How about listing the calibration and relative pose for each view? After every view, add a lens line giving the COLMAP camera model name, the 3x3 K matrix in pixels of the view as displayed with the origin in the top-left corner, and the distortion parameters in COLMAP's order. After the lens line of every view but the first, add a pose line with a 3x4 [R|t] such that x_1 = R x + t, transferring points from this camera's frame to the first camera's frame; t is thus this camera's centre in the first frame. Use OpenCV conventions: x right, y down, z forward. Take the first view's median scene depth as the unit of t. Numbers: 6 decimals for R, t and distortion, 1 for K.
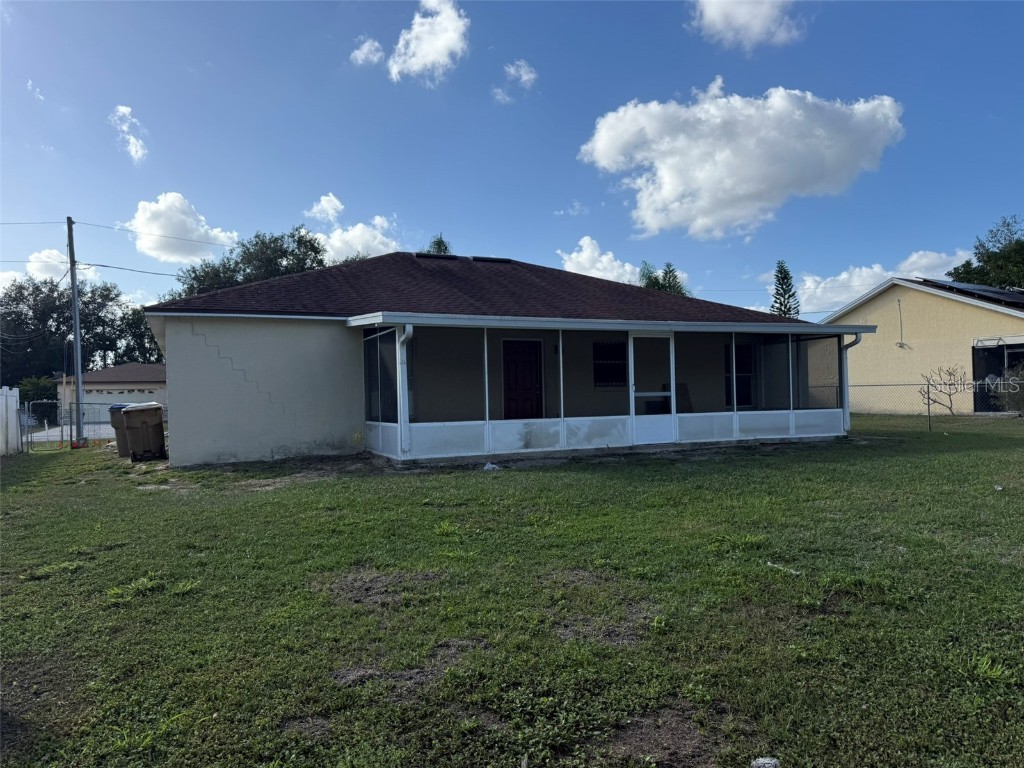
lens RADIAL K [[726.1, 0, 512.0], [0, 726.1, 384.0], [0, 0, 1]] dist [-0.001686, 0.000003]
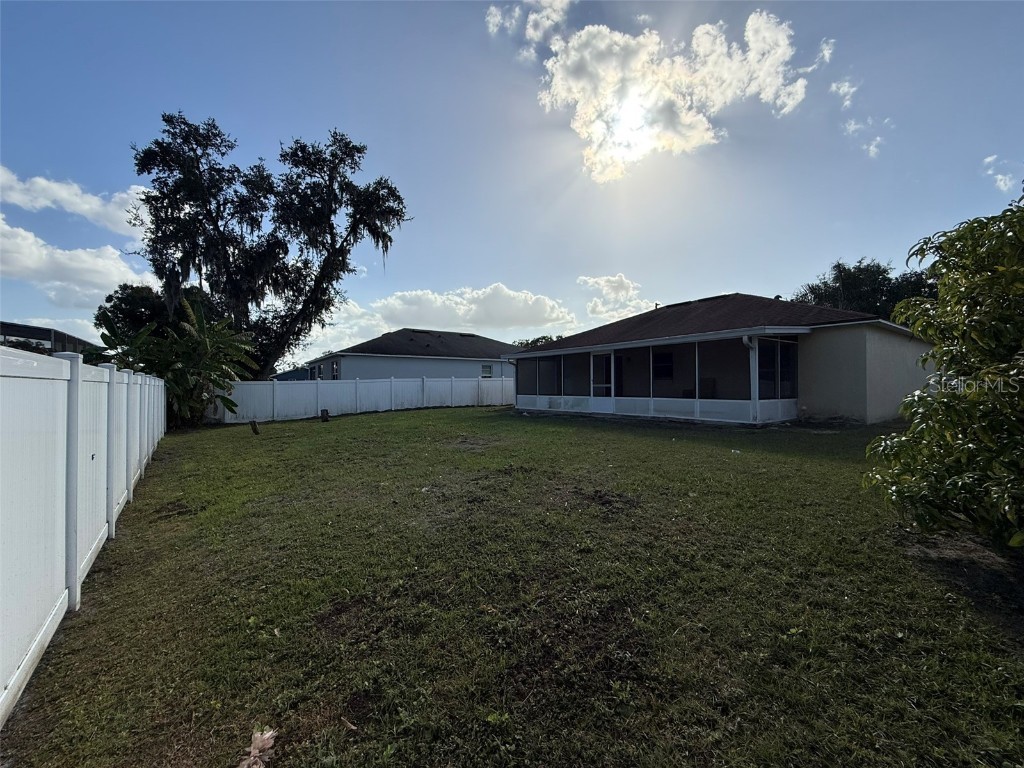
lens RADIAL K [[412.1, 0, 509.5], [0, 412.1, 383.9], [0, 0, 1]] dist [0.001160, -0.000052]
pose [[0.198953, 0.012310, -0.979932, 1.098160], [0.019561, 0.999672, 0.016529, -0.011185], [0.979814, -0.022457, 0.198647, 0.536554]]
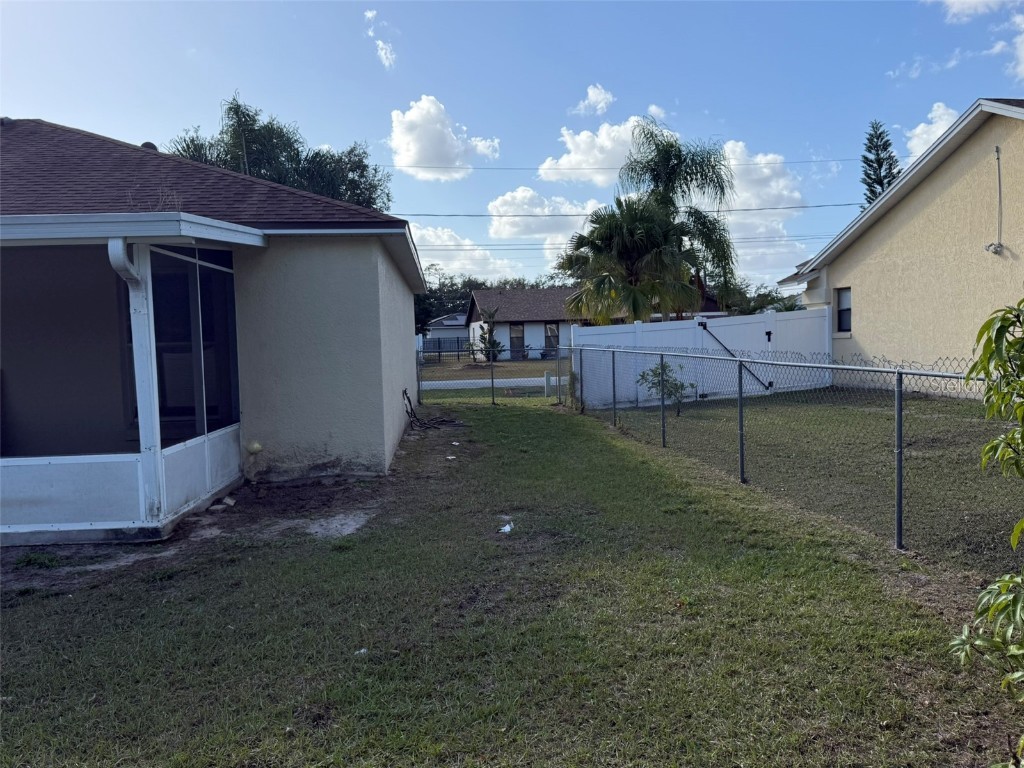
lens RADIAL K [[852.1, 0, 512.0], [0, 852.1, 384.0], [0, 0, 1]] dist [-0.002239, -0.001668]
pose [[0.941517, 0.018848, -0.336439, 0.823726], [0.011391, 0.996084, 0.087679, -0.036384], [0.336774, -0.086384, 0.937615, 0.731231]]
